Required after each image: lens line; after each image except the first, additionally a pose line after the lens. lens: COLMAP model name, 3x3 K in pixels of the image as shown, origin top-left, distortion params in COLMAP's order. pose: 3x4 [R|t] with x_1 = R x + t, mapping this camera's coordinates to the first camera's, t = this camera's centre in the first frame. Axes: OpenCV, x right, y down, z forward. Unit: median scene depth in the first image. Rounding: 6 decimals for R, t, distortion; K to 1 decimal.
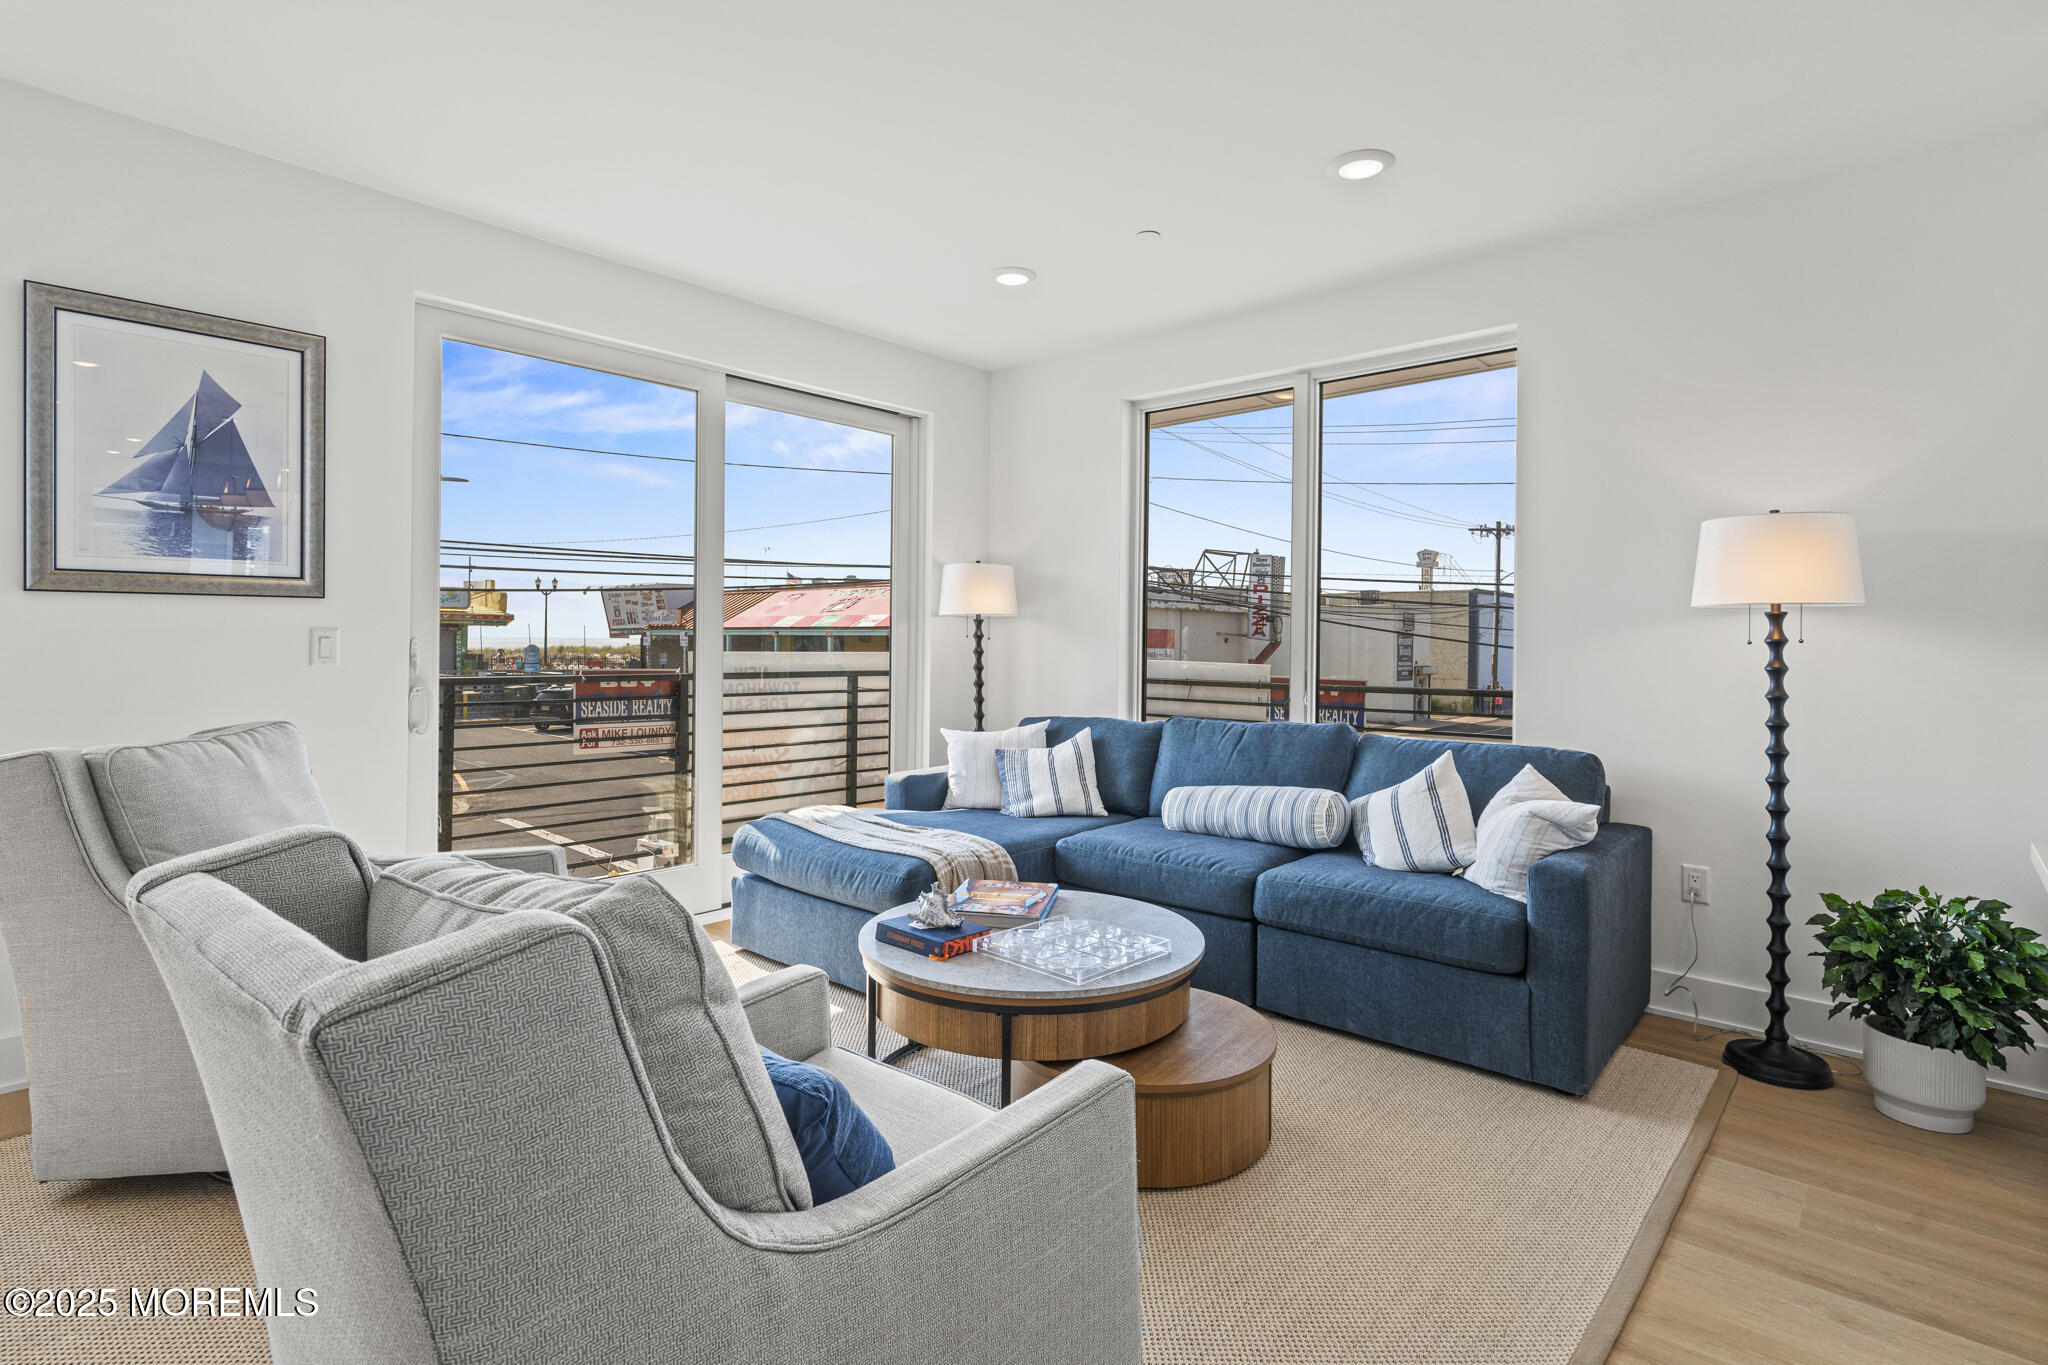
lens RADIAL K [[1001.4, 0, 1017.9], [0, 1001.4, 651.1], [0, 0, 1]] dist [0.003961, 0.000516]
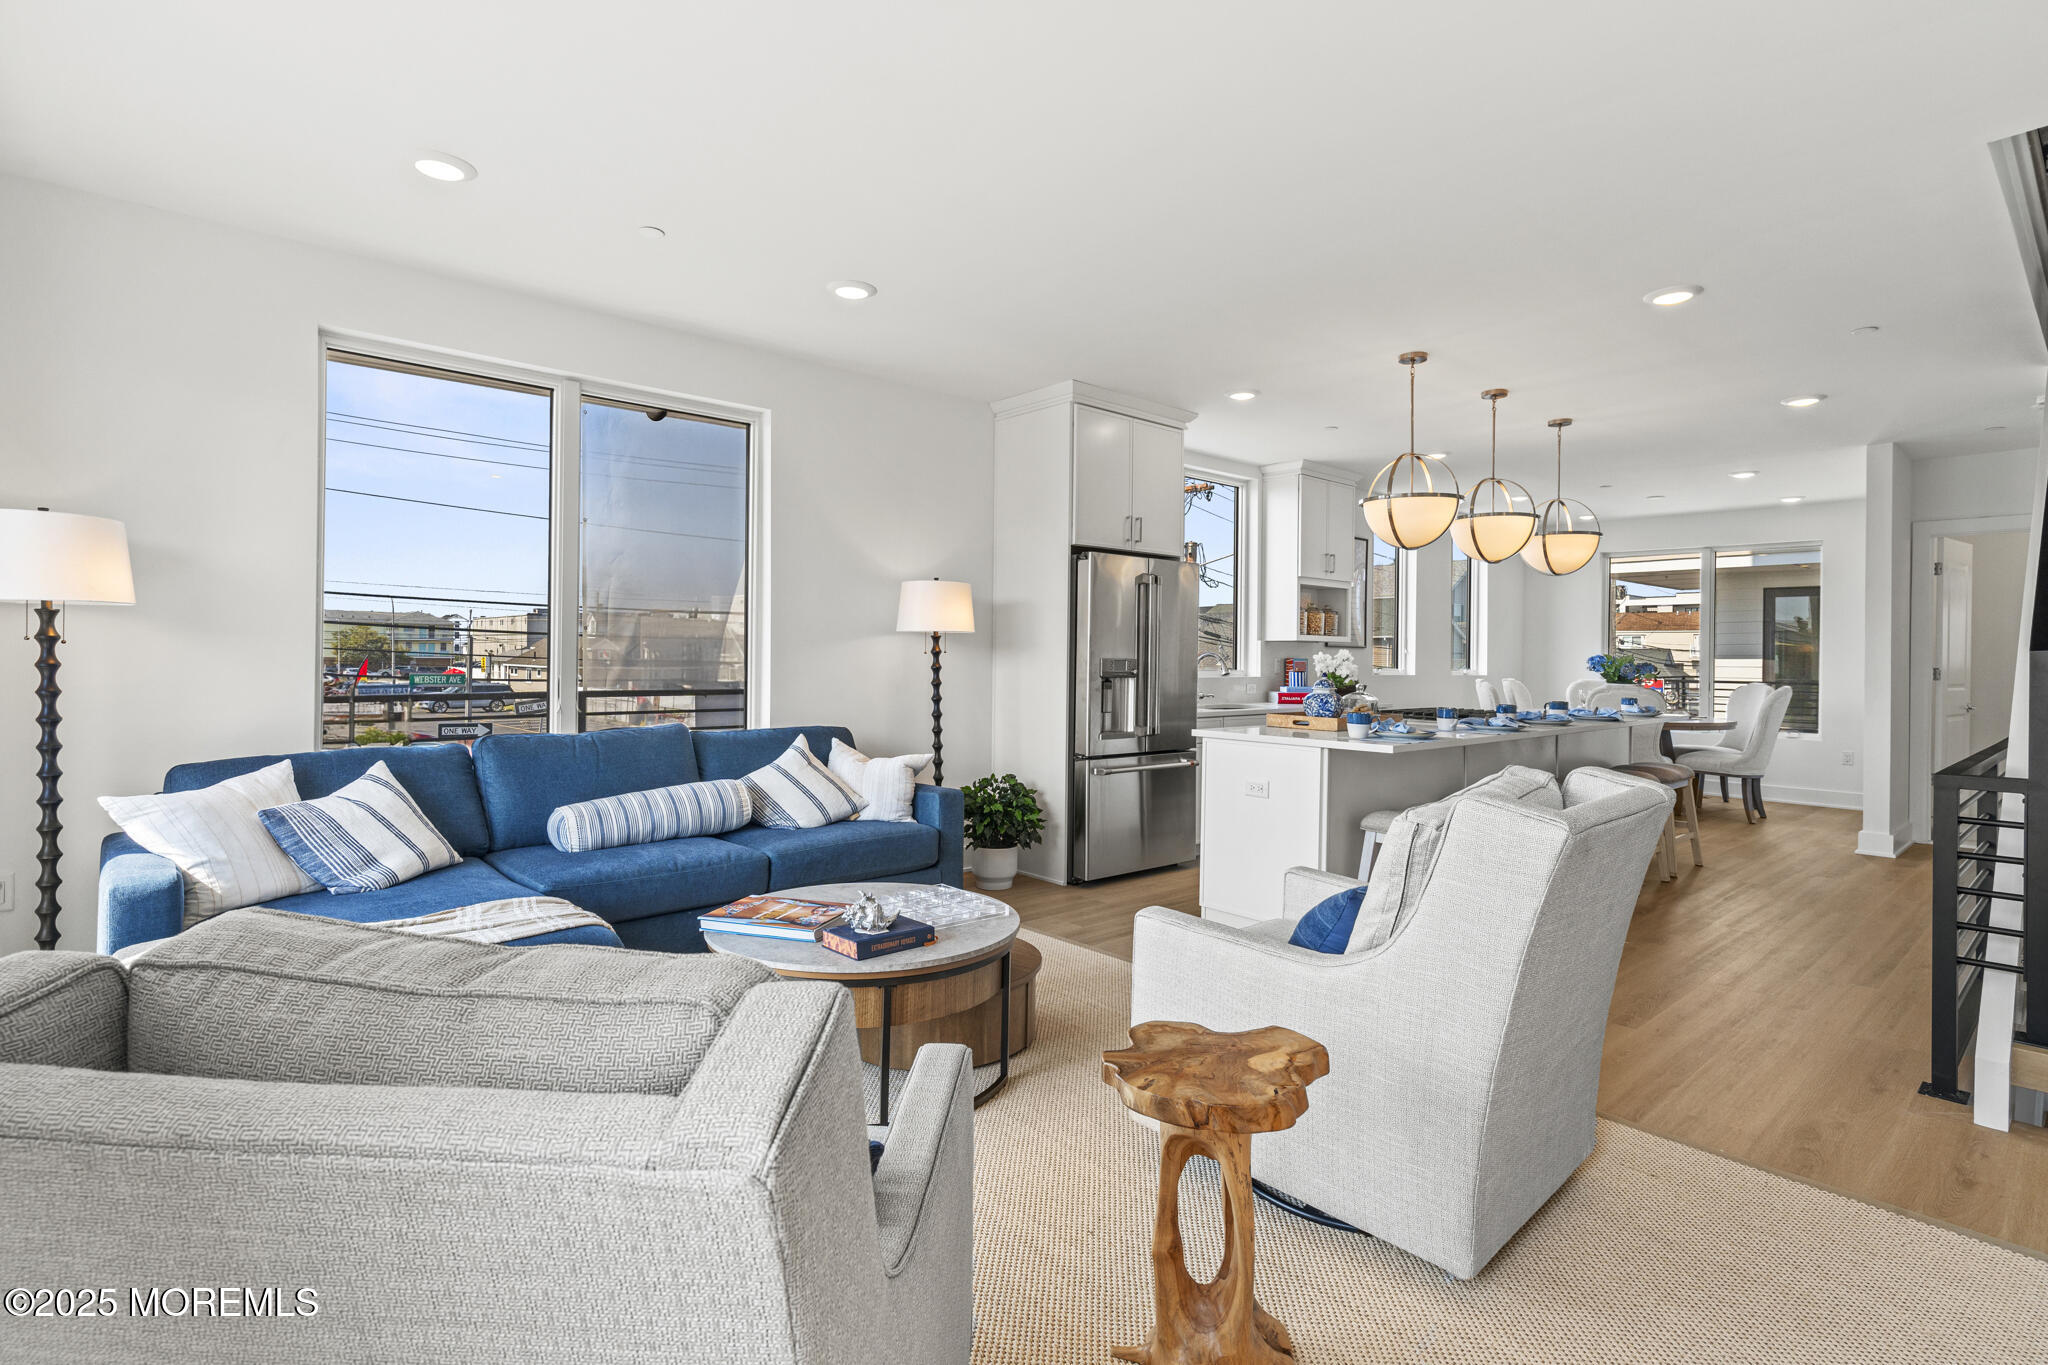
lens RADIAL K [[988.4, 0, 1021.4], [0, 988.4, 671.8], [0, 0, 1]] dist [0.000412, -0.000117]
pose [[0.103950, -0.023846, 0.994297, -0.787329], [-0.000853, 0.999710, 0.024065, -0.013334], [-0.994582, -0.003350, 0.103899, 0.540437]]
